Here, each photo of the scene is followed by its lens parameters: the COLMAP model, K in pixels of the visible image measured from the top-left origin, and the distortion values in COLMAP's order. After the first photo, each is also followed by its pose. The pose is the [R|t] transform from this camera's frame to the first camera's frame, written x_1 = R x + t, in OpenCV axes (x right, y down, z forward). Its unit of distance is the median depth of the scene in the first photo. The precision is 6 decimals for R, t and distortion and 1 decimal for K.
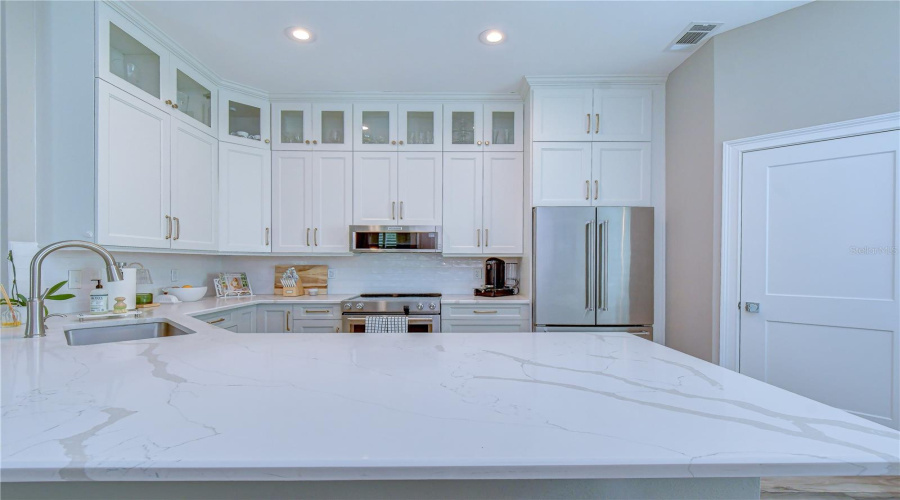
lens RADIAL K [[403.3, 0, 455.2], [0, 403.3, 260.2], [0, 0, 1]] dist [-0.009782, -0.002435]
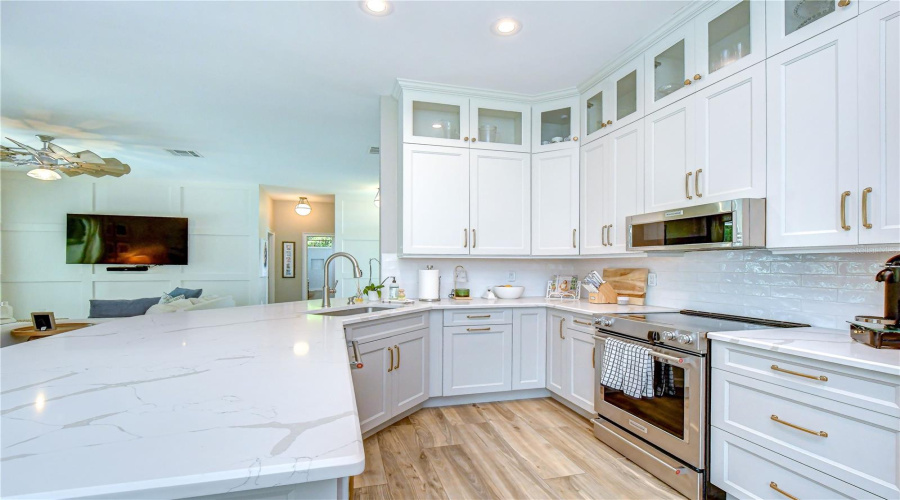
lens RADIAL K [[403.3, 0, 458.1], [0, 403.3, 264.3], [0, 0, 1]] dist [-0.009782, -0.002435]
pose [[0.275374, -0.002672, -0.961334, 0.376395], [0.006298, 0.999980, -0.000976, 0.002180], [0.961317, -0.005786, 0.275385, 0.468275]]
